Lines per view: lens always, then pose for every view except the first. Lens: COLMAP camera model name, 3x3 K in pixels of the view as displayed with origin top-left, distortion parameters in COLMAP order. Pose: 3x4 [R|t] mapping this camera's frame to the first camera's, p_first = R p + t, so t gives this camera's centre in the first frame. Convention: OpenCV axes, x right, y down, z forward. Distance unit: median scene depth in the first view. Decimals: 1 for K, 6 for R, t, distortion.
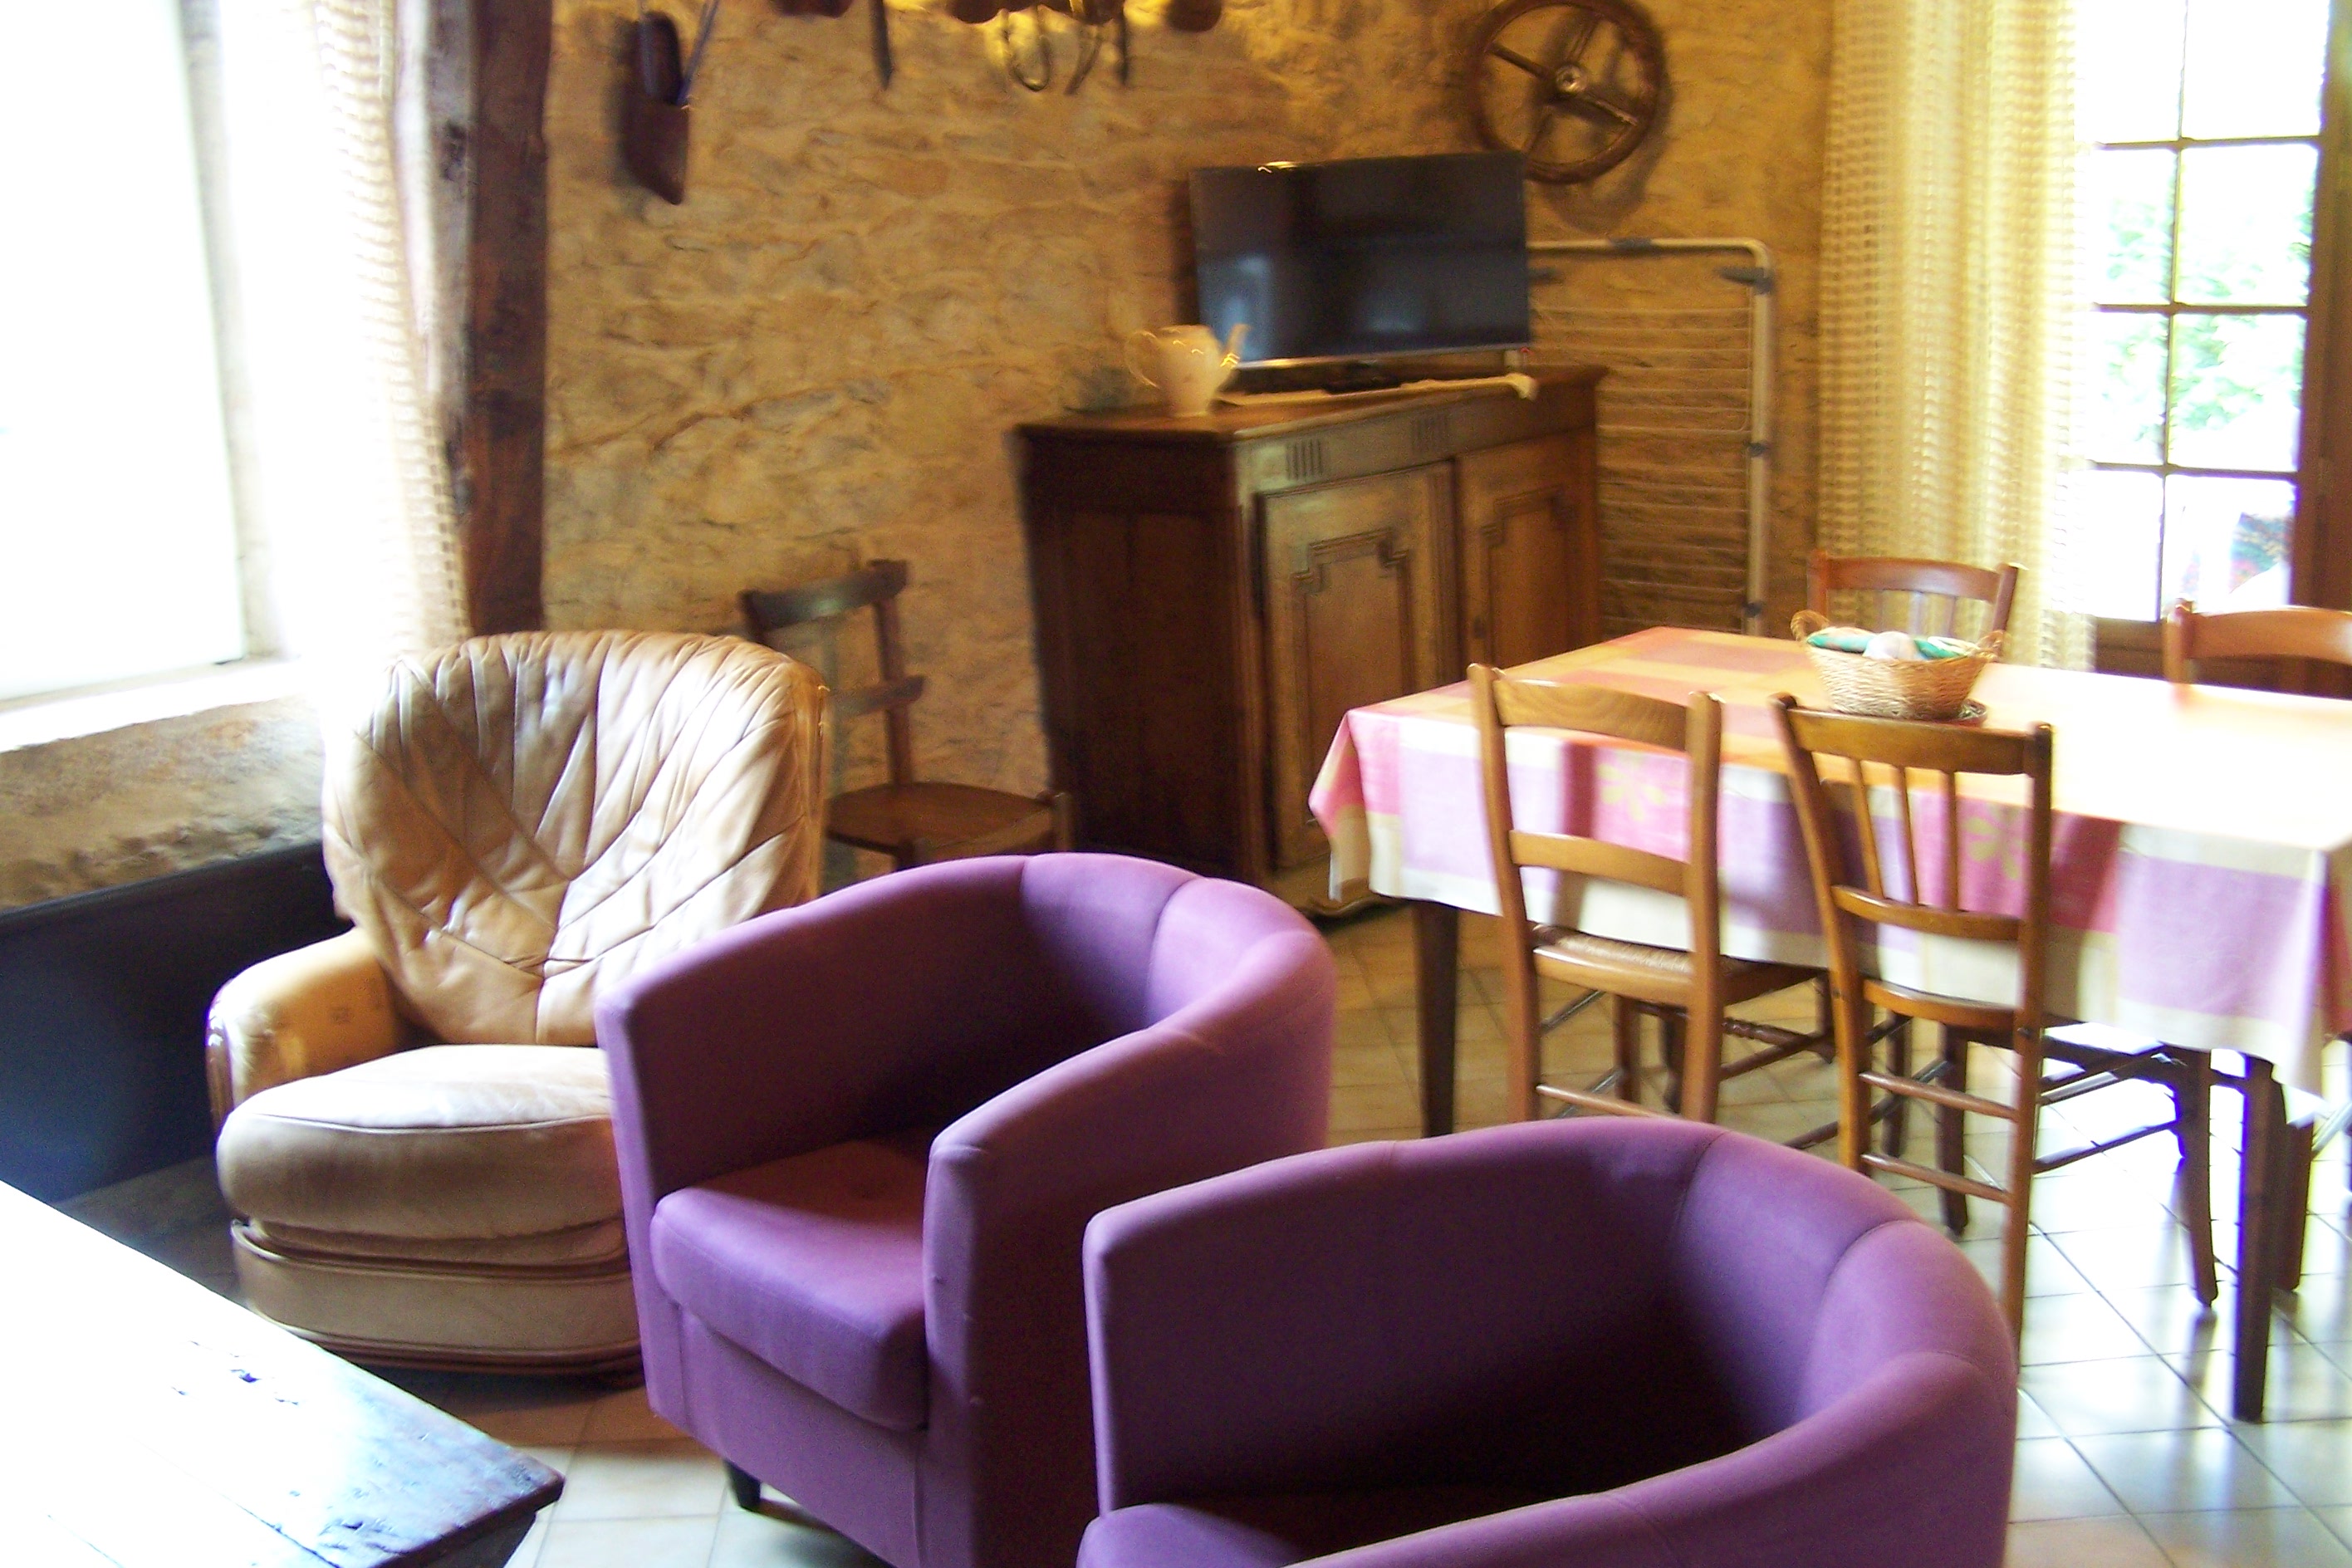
lens RADIAL K [[2618.1, 0, 1176.0], [0, 2618.1, 784.0], [0, 0, 1]] dist [-0.247607, 0.553973]
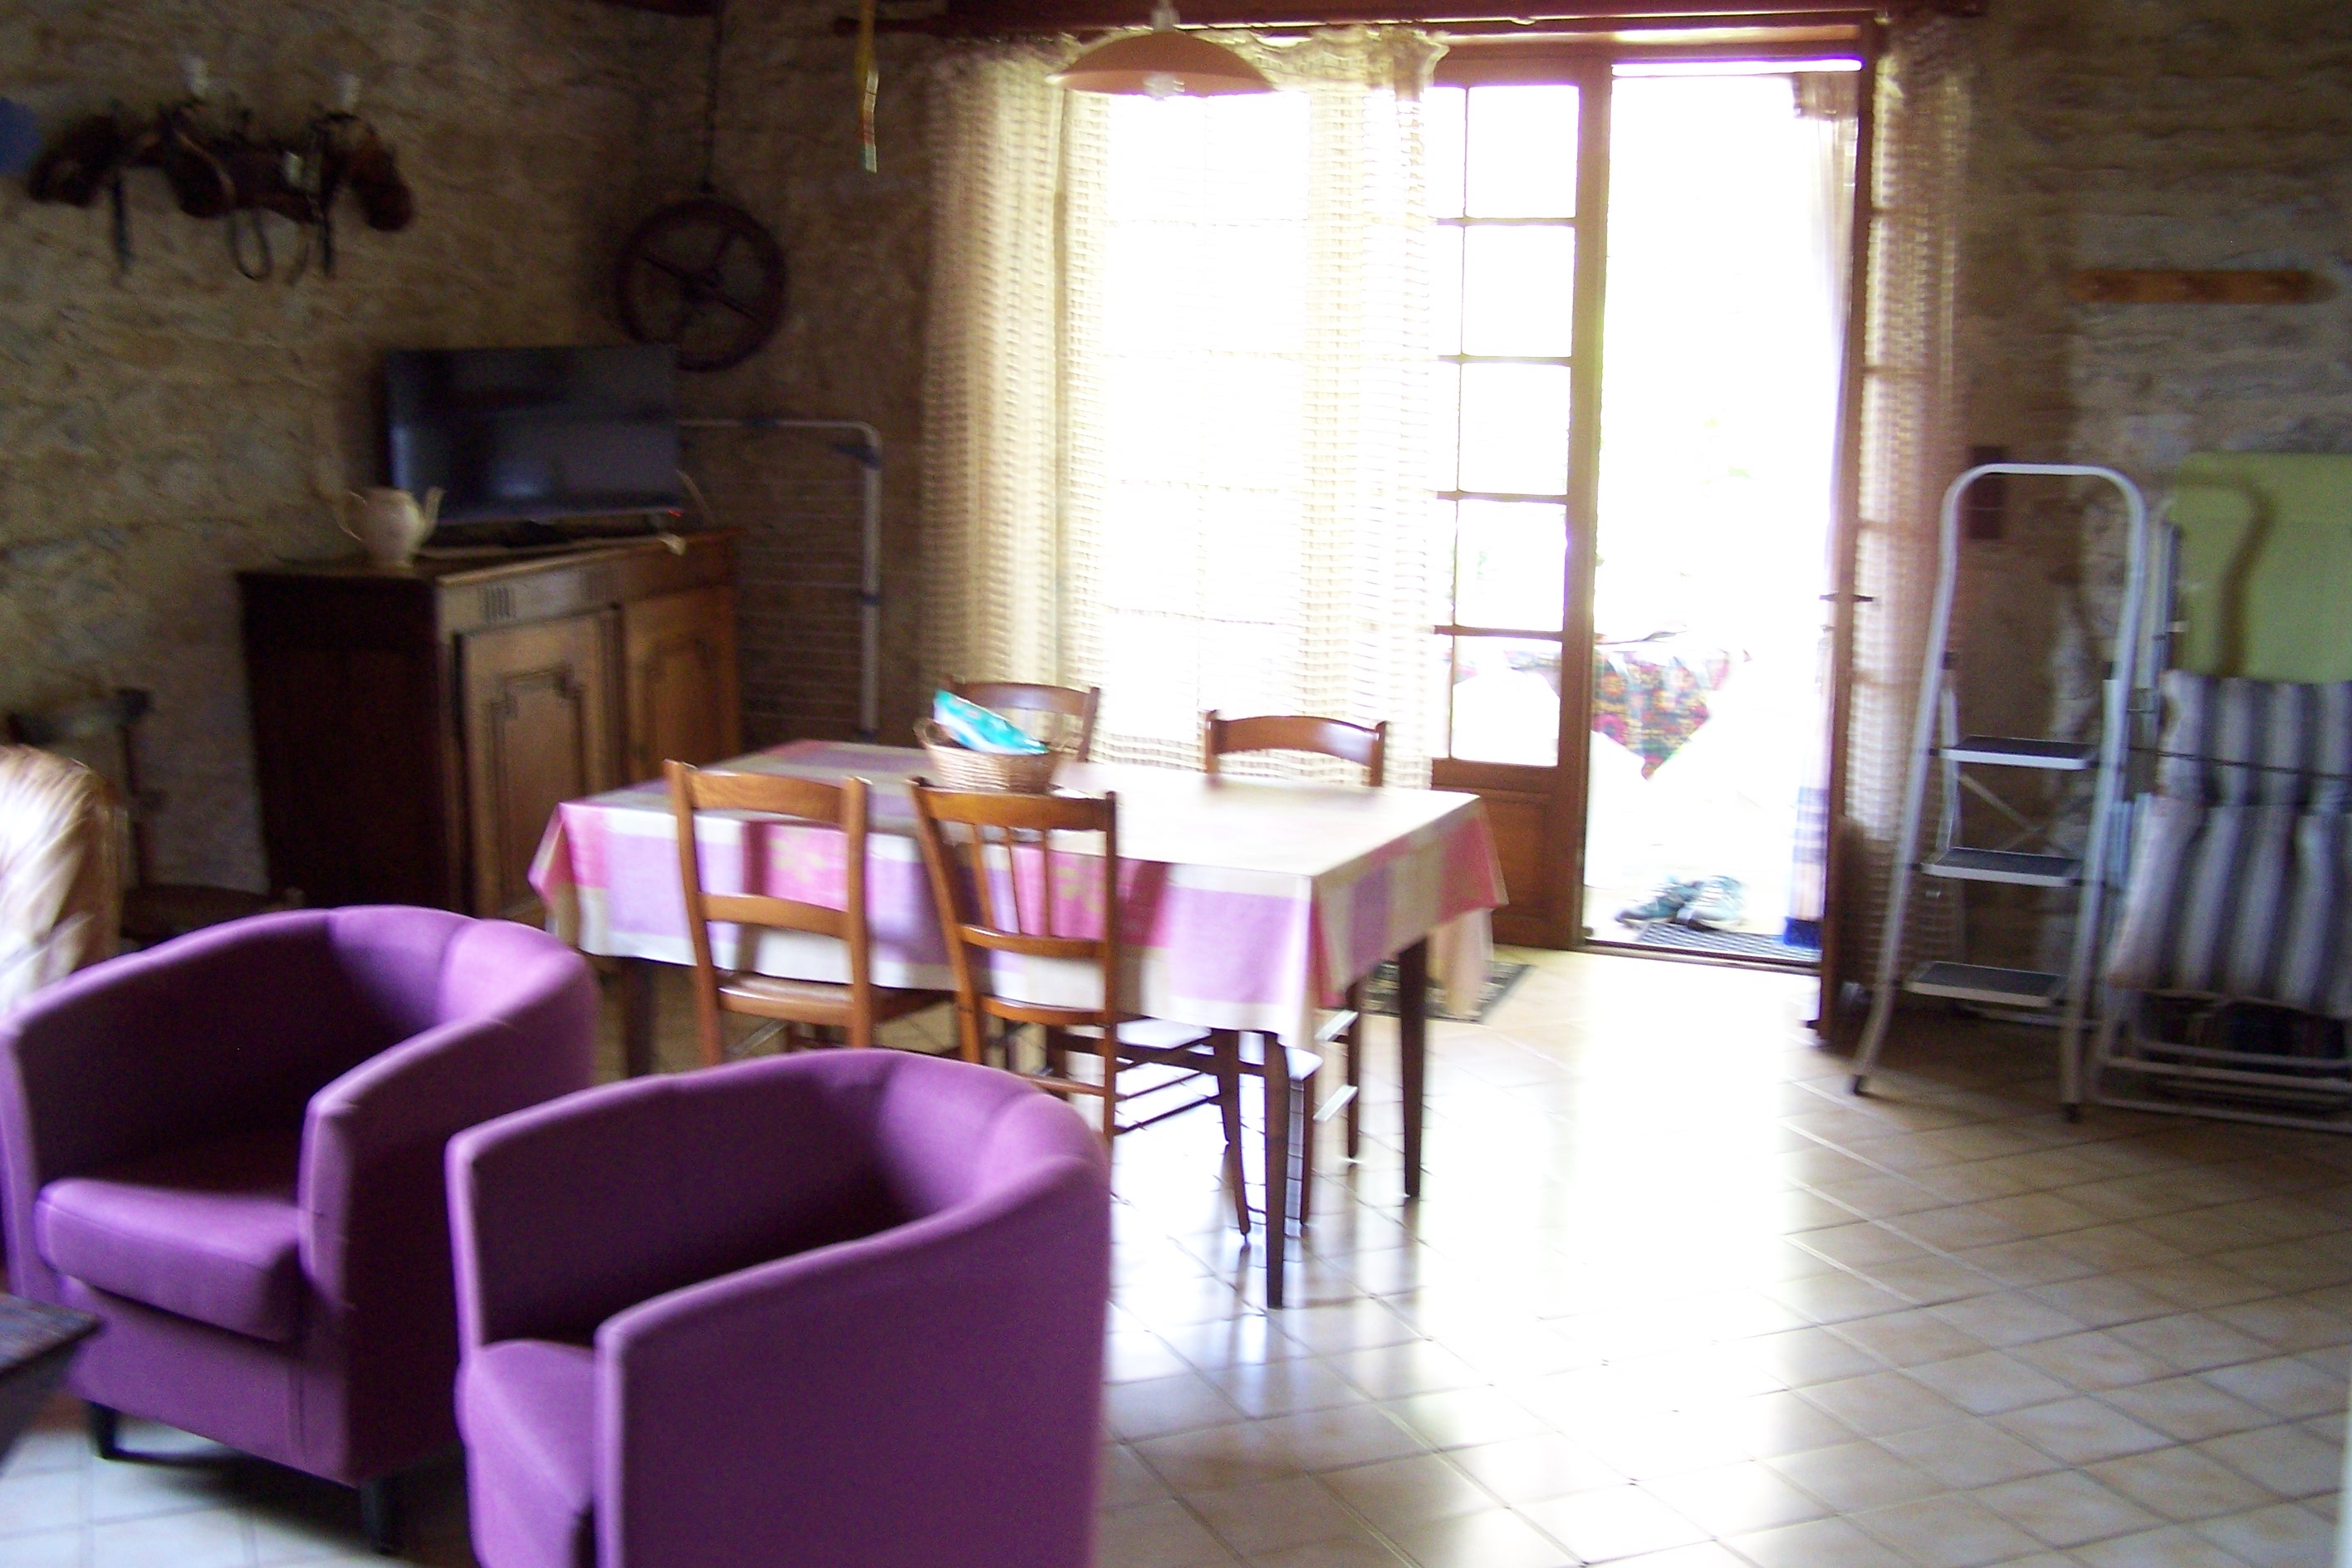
lens RADIAL K [[2614.1, 0, 1176.0], [0, 2614.1, 784.0], [0, 0, 1]] dist [-0.009544, -0.002608]
pose [[0.938282, -0.015067, 0.345543, -0.091453], [0.036947, 0.997700, -0.056822, 0.044675], [-0.343892, 0.066082, 0.936681, -0.262814]]
